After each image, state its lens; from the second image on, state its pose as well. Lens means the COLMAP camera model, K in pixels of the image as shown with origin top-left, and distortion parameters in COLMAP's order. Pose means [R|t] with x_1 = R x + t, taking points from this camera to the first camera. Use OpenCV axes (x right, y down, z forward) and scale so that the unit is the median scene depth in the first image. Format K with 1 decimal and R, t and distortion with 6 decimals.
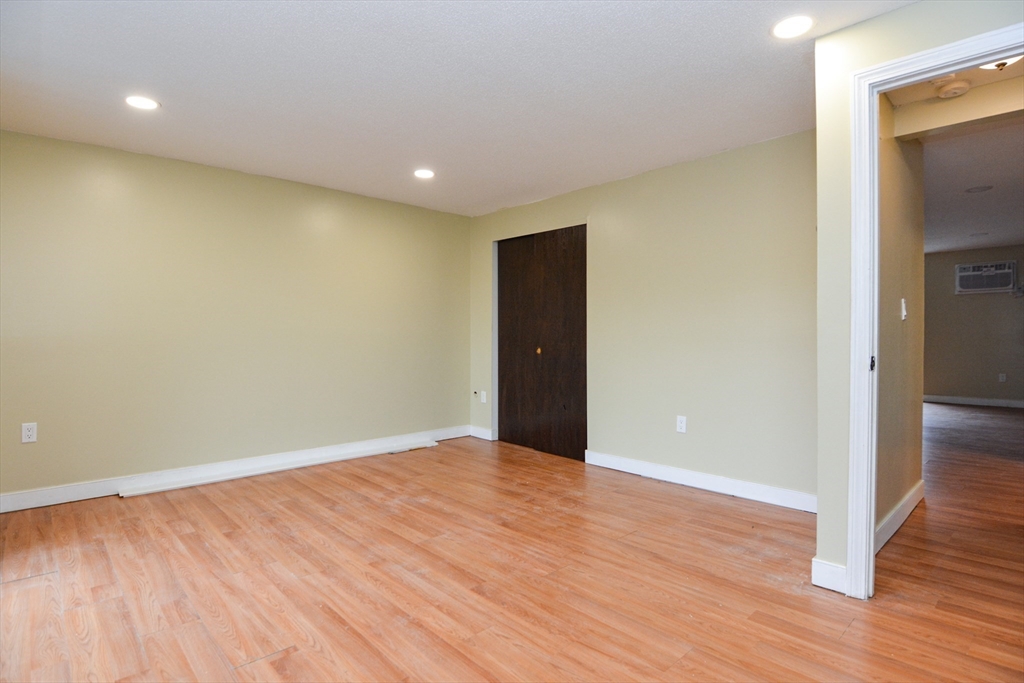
lens RADIAL K [[515.6, 0, 505.8], [0, 515.6, 342.4], [0, 0, 1]] dist [-0.012798, -0.008511]
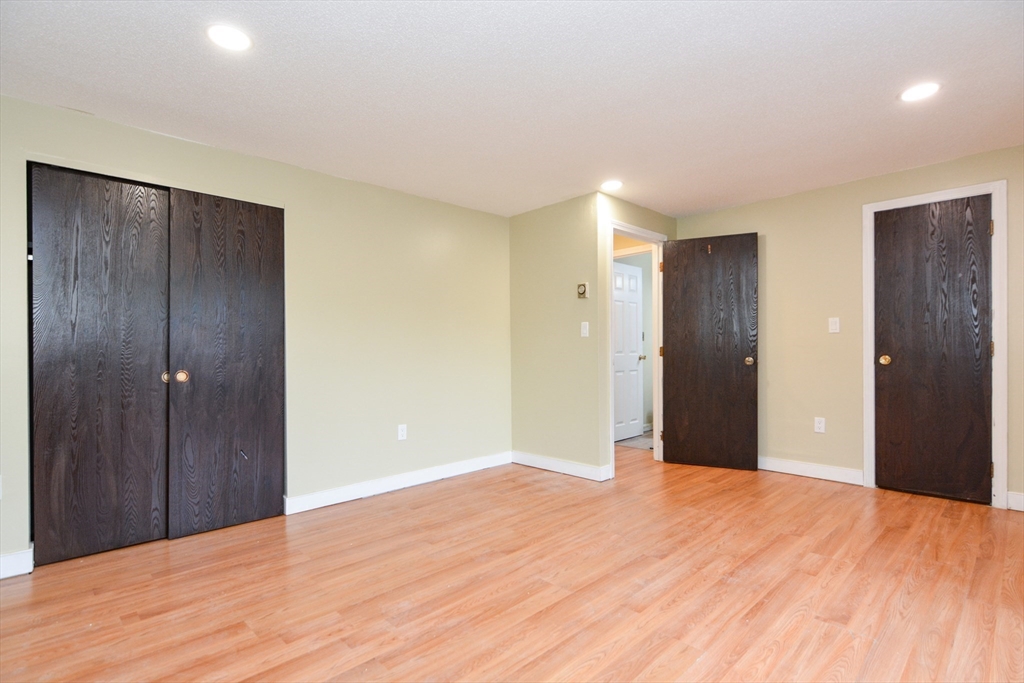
lens RADIAL K [[497.3, 0, 509.4], [0, 497.3, 348.1], [0, 0, 1]] dist [0.030807, -0.009878]
pose [[-0.019847, 0.005032, 0.999790, -1.166880], [0.018757, 0.999813, -0.004660, -0.016033], [-0.999627, 0.018661, -0.019938, 1.288341]]
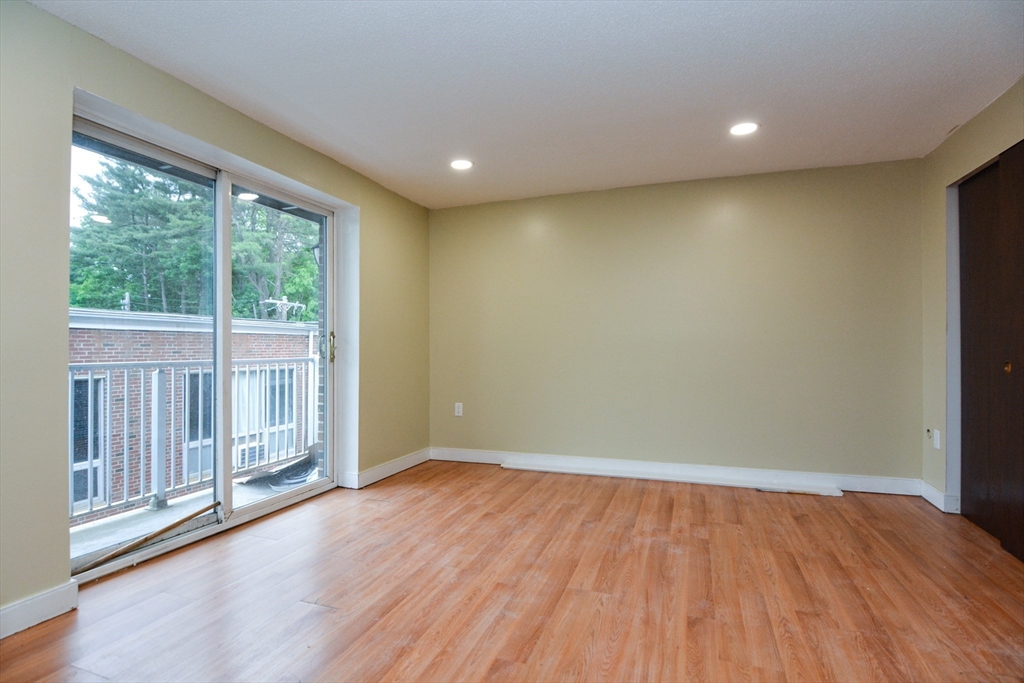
lens RADIAL K [[506.9, 0, 512.0], [0, 506.9, 341.5], [0, 0, 1]] dist [-0.005832, -0.001124]
pose [[0.468772, -0.009080, -0.883272, 0.601231], [-0.006426, 0.999886, -0.013689, -0.001187], [0.883296, 0.012093, 0.468660, 0.608246]]
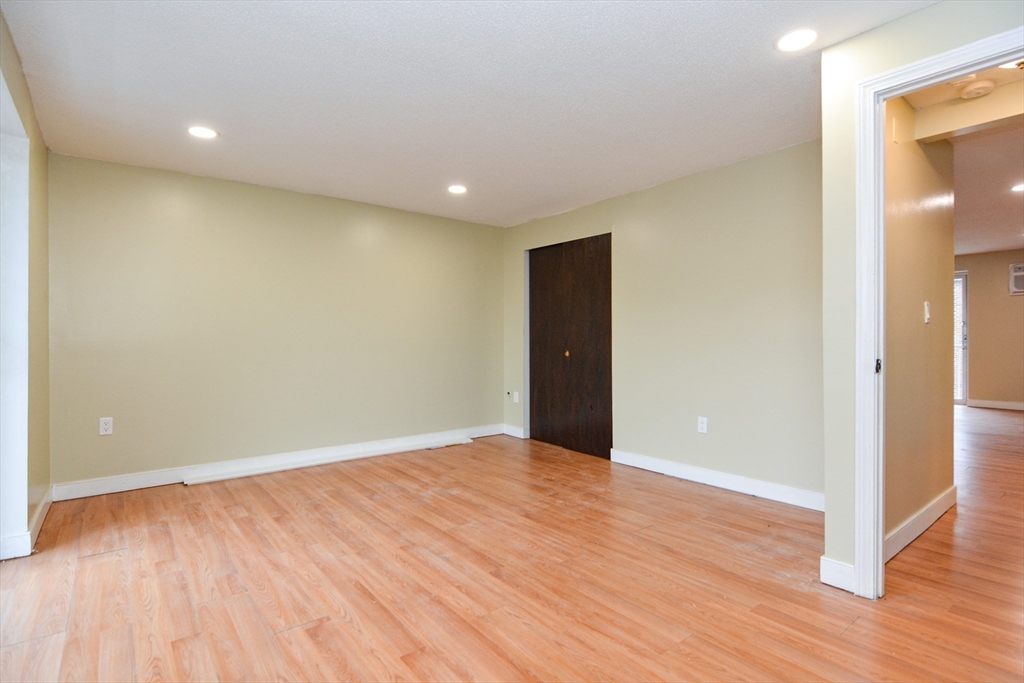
lens RADIAL K [[497.3, 0, 506.9], [0, 497.3, 341.9], [0, 0, 1]] dist [0.016906, -0.013189]
pose [[0.996574, -0.001392, -0.082696, 0.053567], [0.000750, 0.999969, -0.007794, 0.000194], [0.082704, 0.007706, 0.996544, -0.050109]]
